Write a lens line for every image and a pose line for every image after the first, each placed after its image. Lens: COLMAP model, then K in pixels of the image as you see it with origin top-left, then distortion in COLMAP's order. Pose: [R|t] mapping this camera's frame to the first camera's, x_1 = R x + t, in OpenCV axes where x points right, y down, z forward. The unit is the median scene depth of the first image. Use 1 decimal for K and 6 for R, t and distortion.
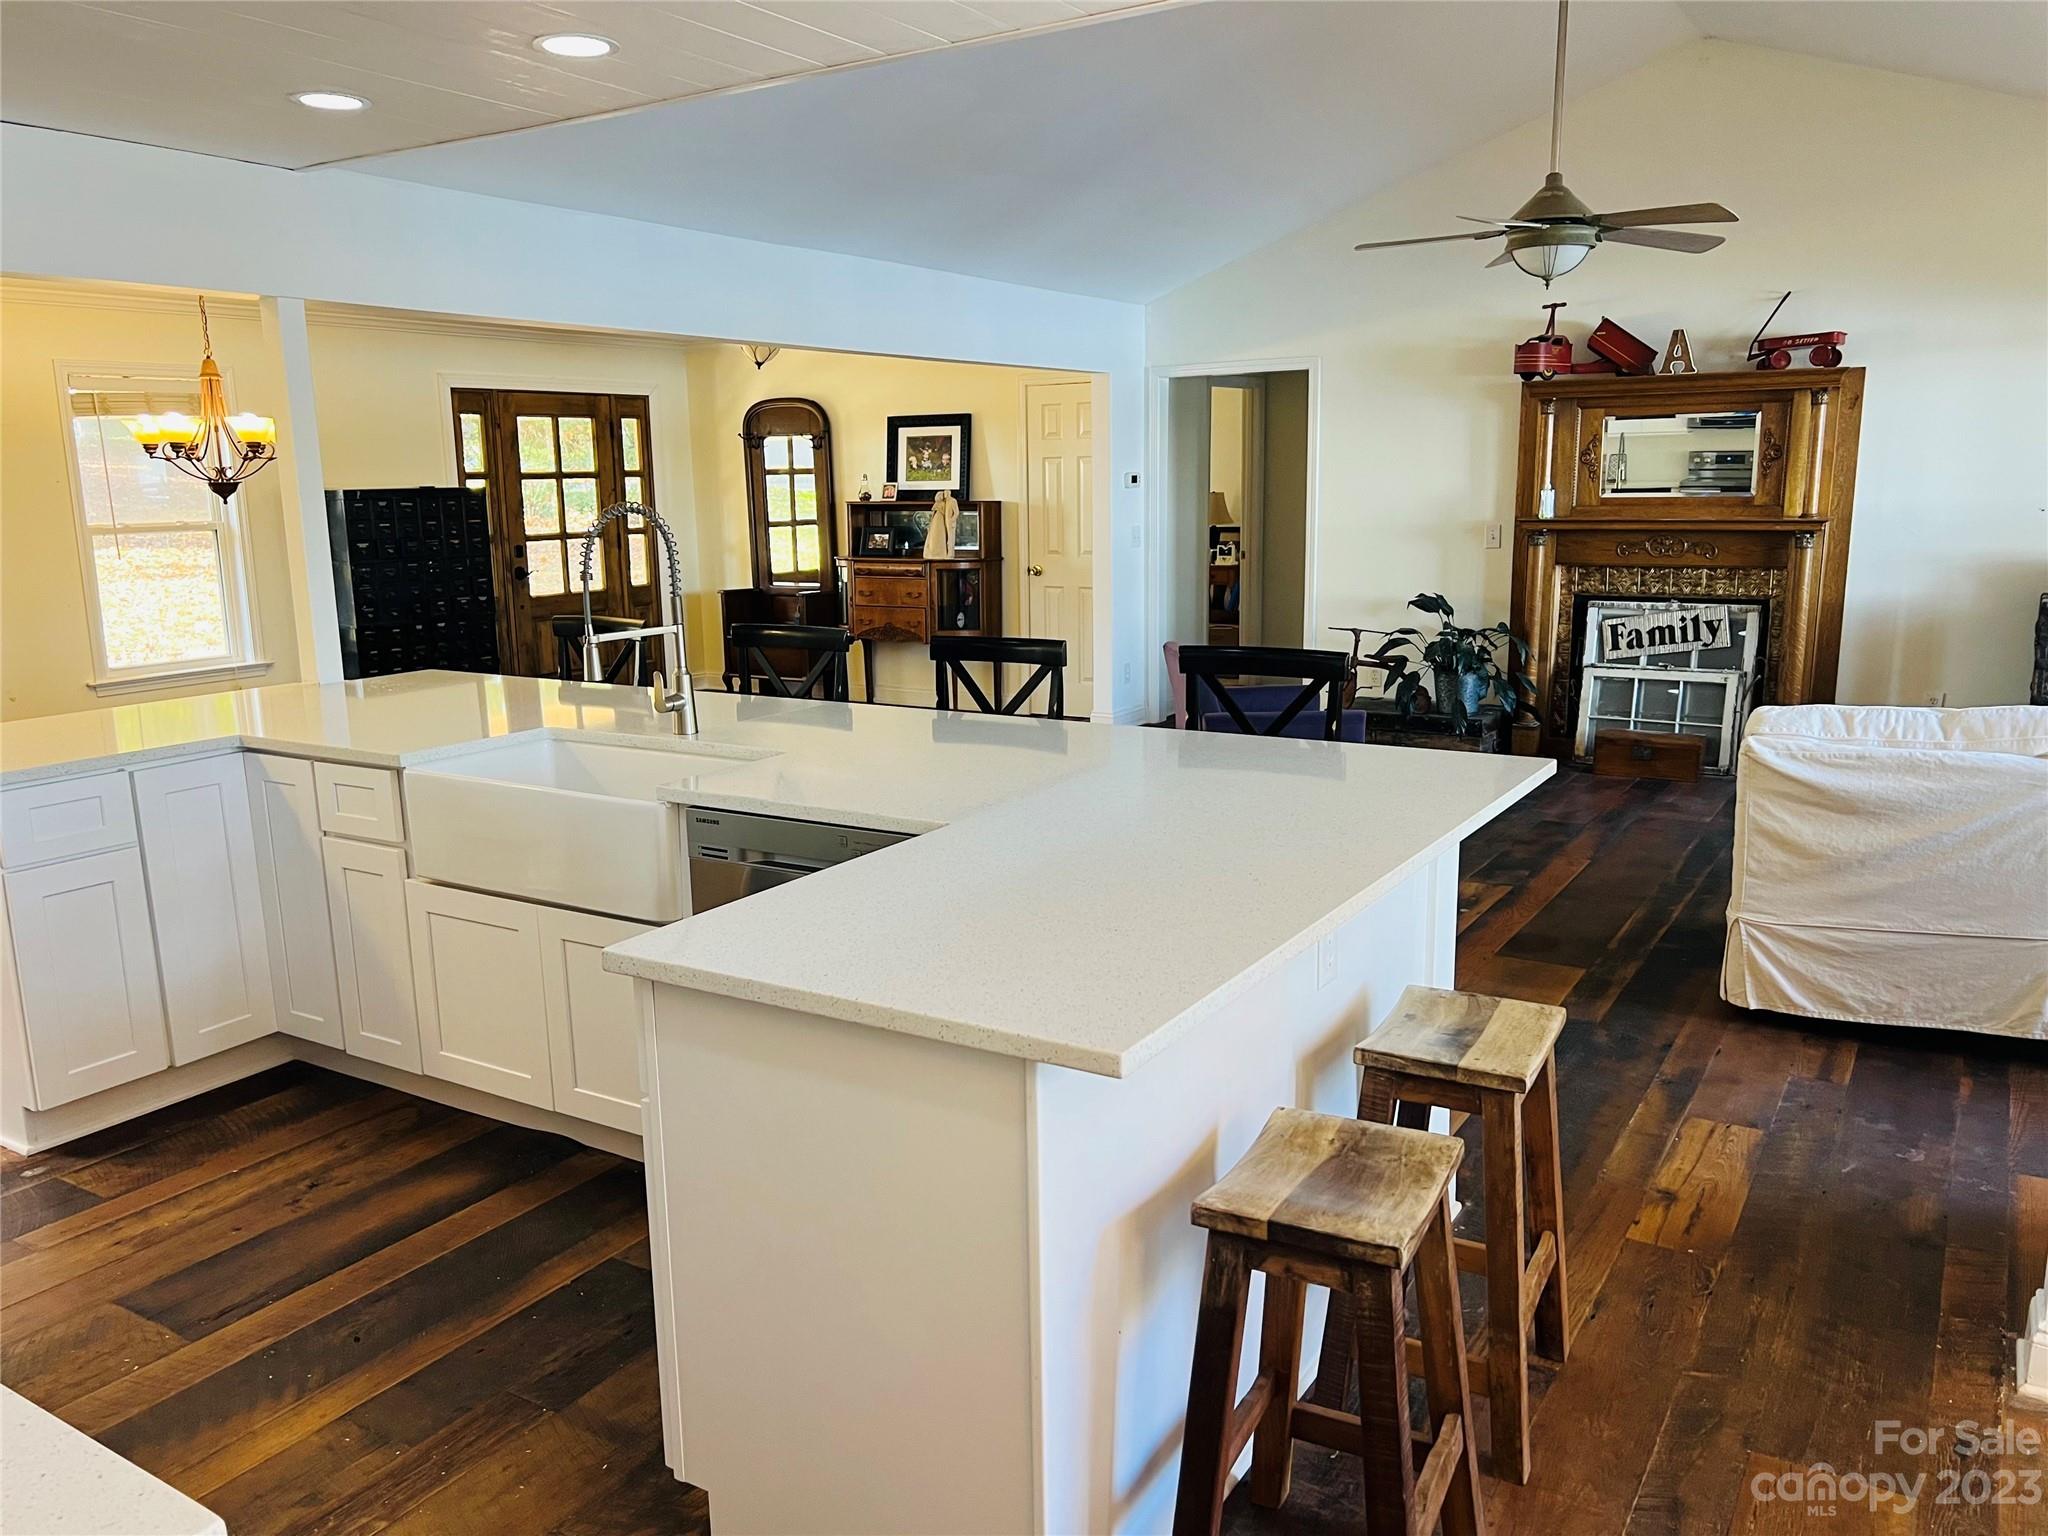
lens RADIAL K [[1555.6, 0, 1021.2], [0, 1555.6, 794.0], [0, 0, 1]] dist [0.061858, -0.081635]
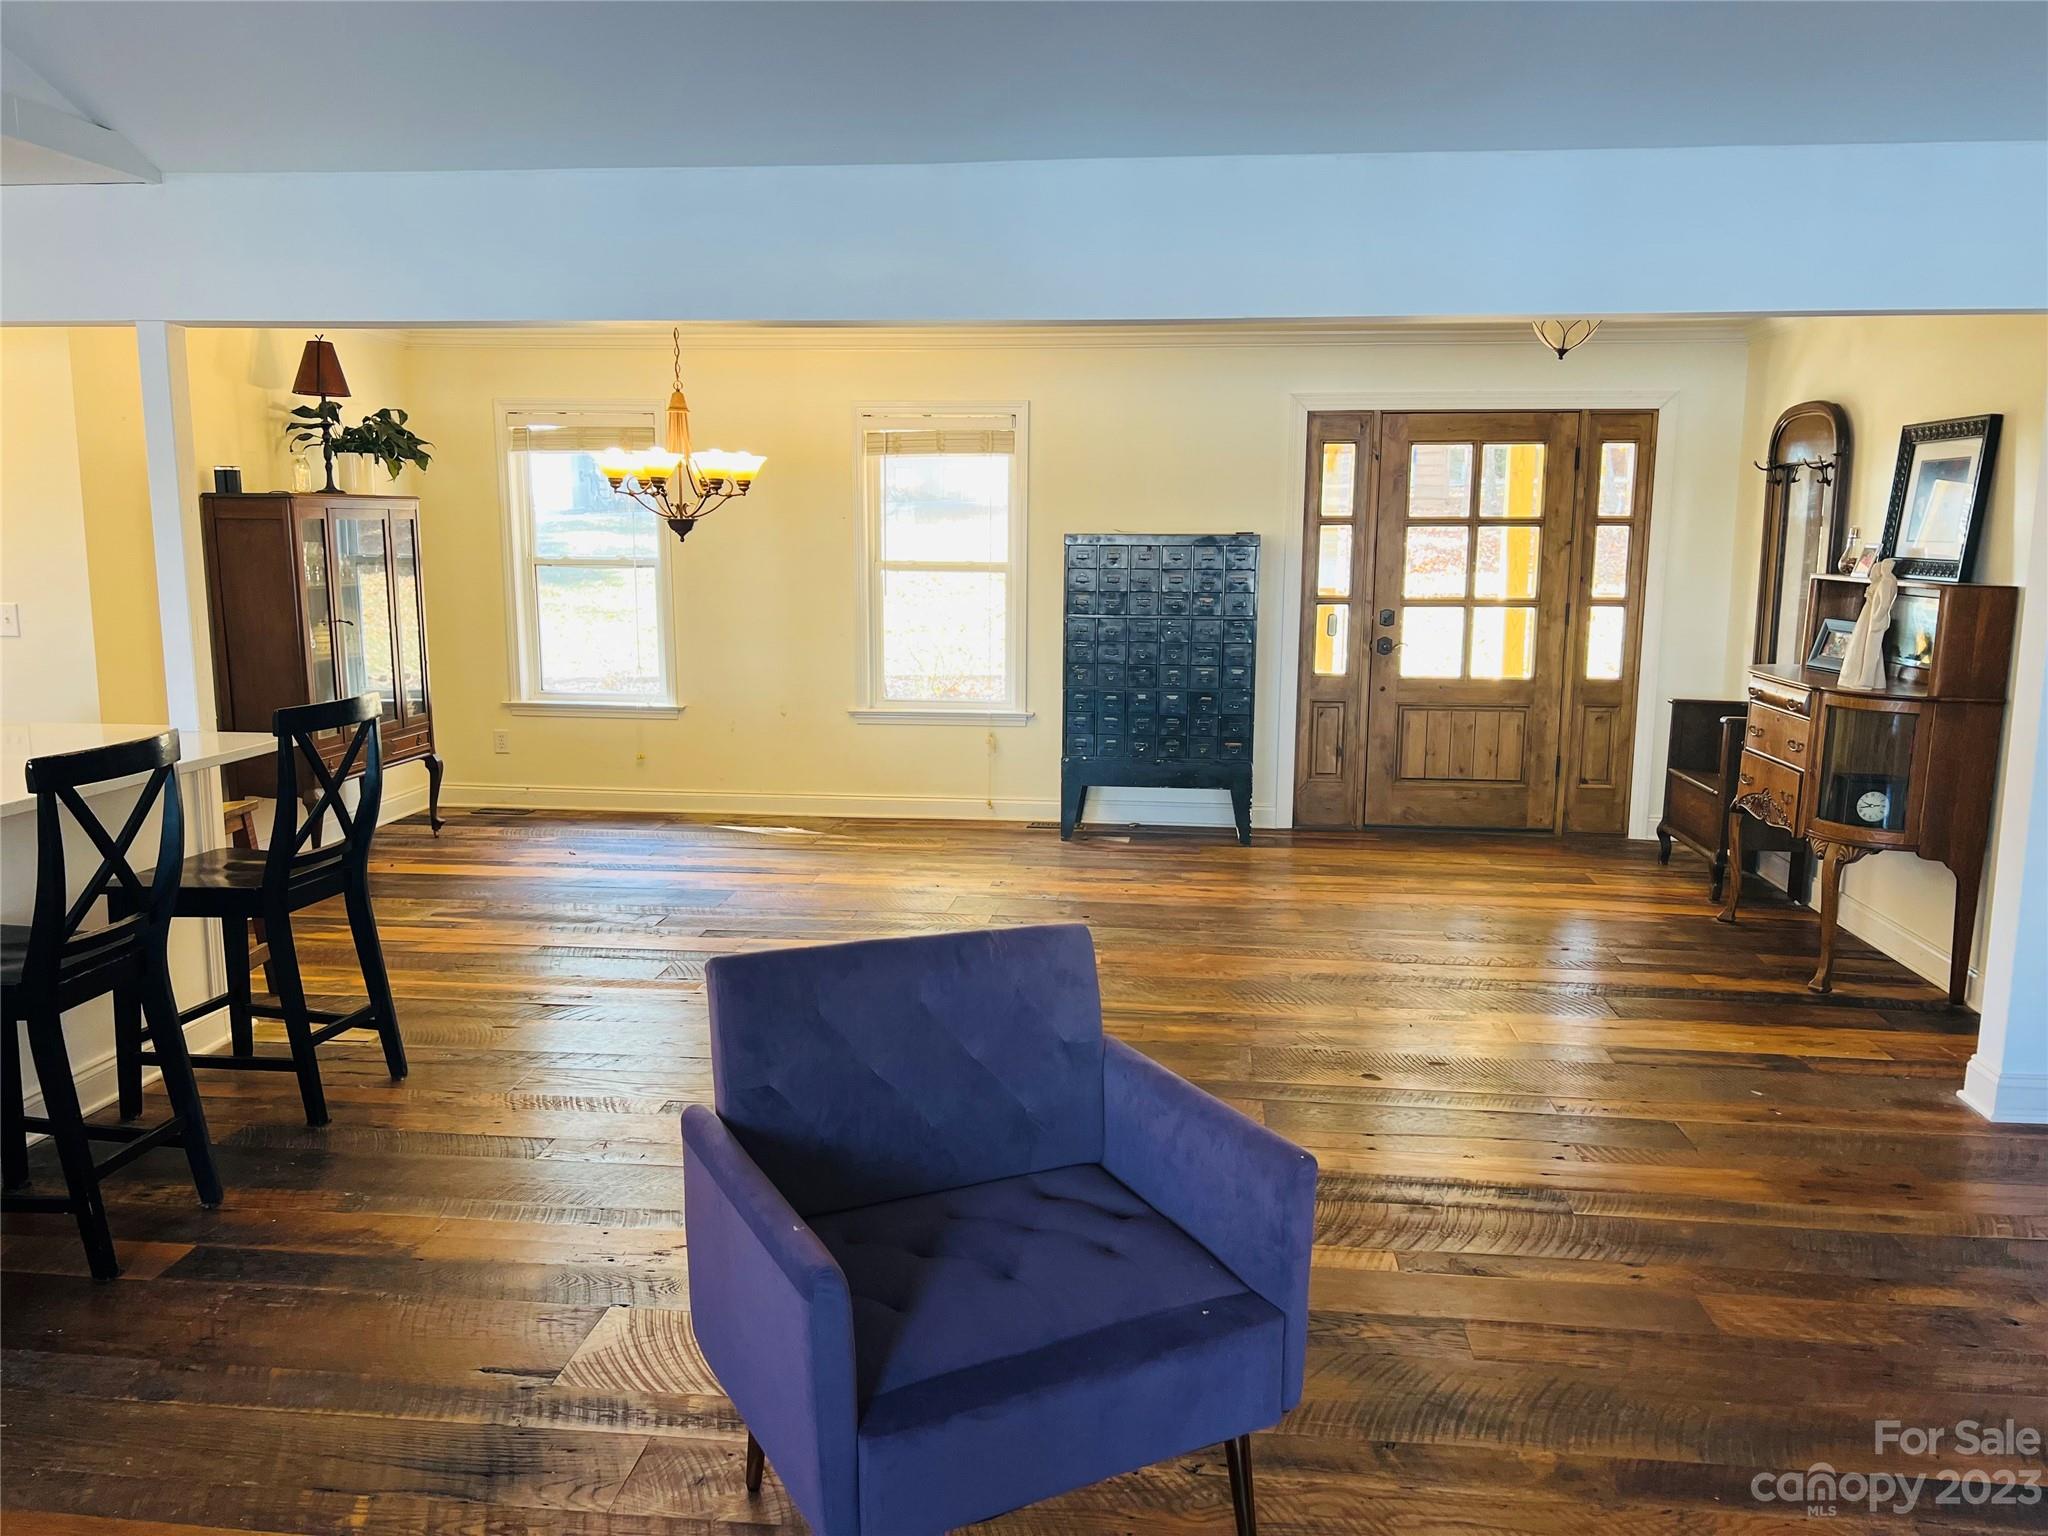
lens RADIAL K [[1555.6, 0, 1021.2], [0, 1555.6, 794.0], [0, 0, 1]] dist [0.061858, -0.081635]
pose [[0.441756, 0.172500, -0.880395, 0.295922], [-0.196157, 0.976168, 0.092839, -0.105888], [0.875428, 0.131683, 0.465065, 0.491247]]
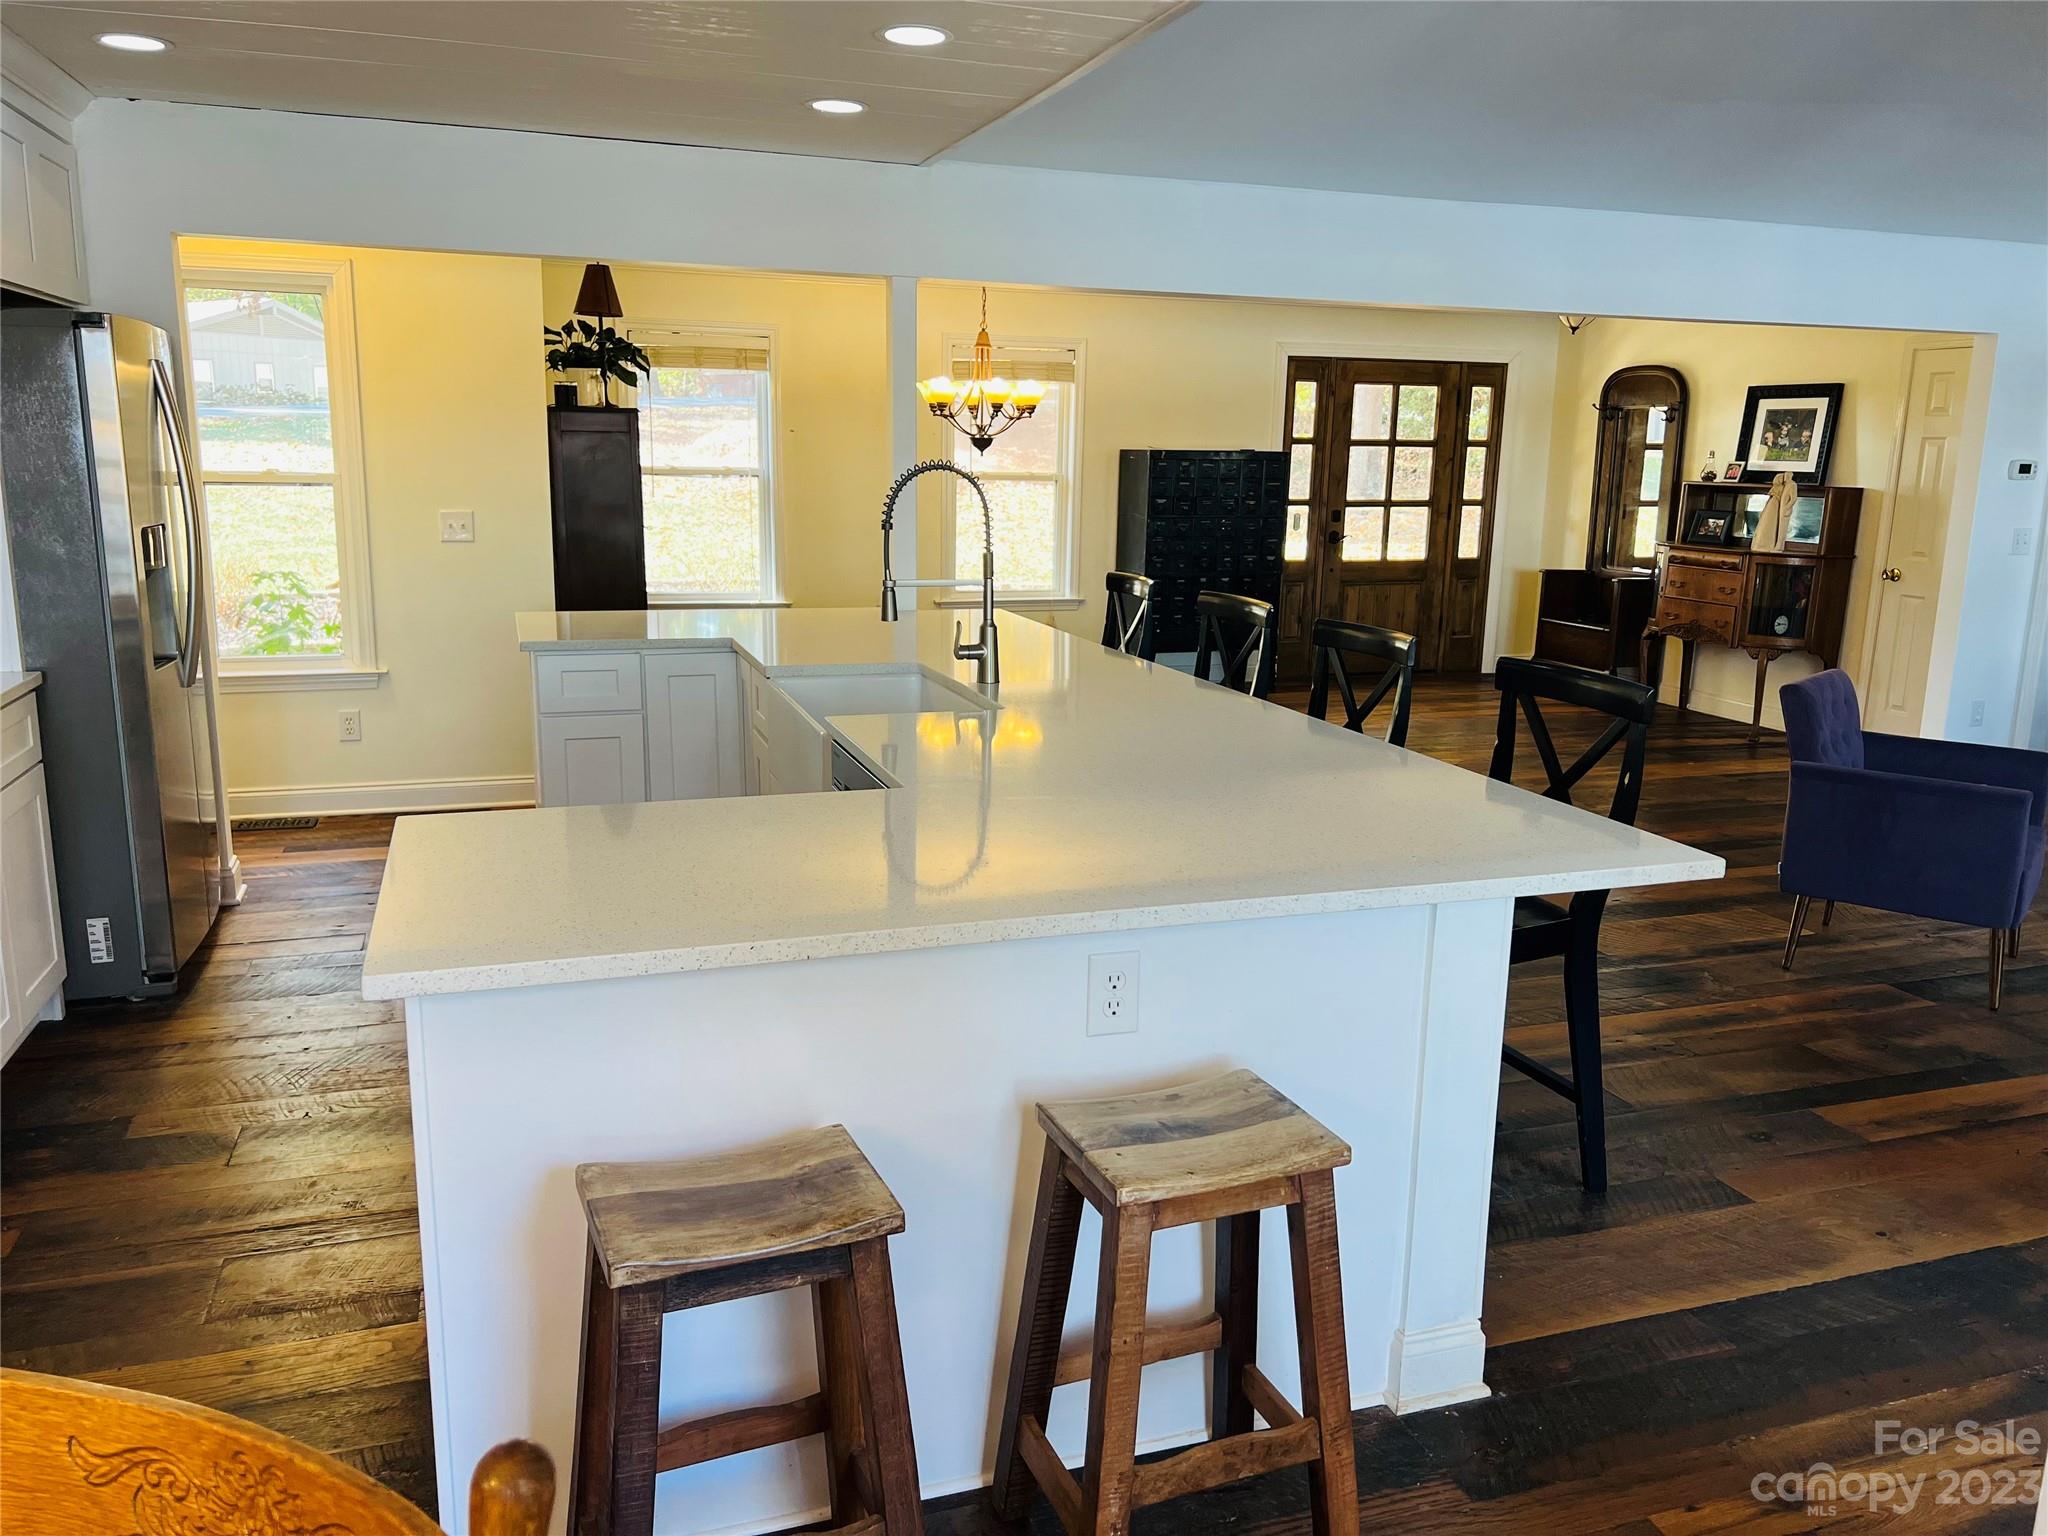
lens RADIAL K [[1563.9, 0, 1039.3], [0, 1563.9, 767.8], [0, 0, 1]] dist [0.074115, -0.120431]
pose [[0.782583, 0.159013, -0.601896, 0.172665], [-0.158823, 0.985832, 0.053943, -0.016647], [0.601947, 0.053380, 0.796750, 0.070932]]
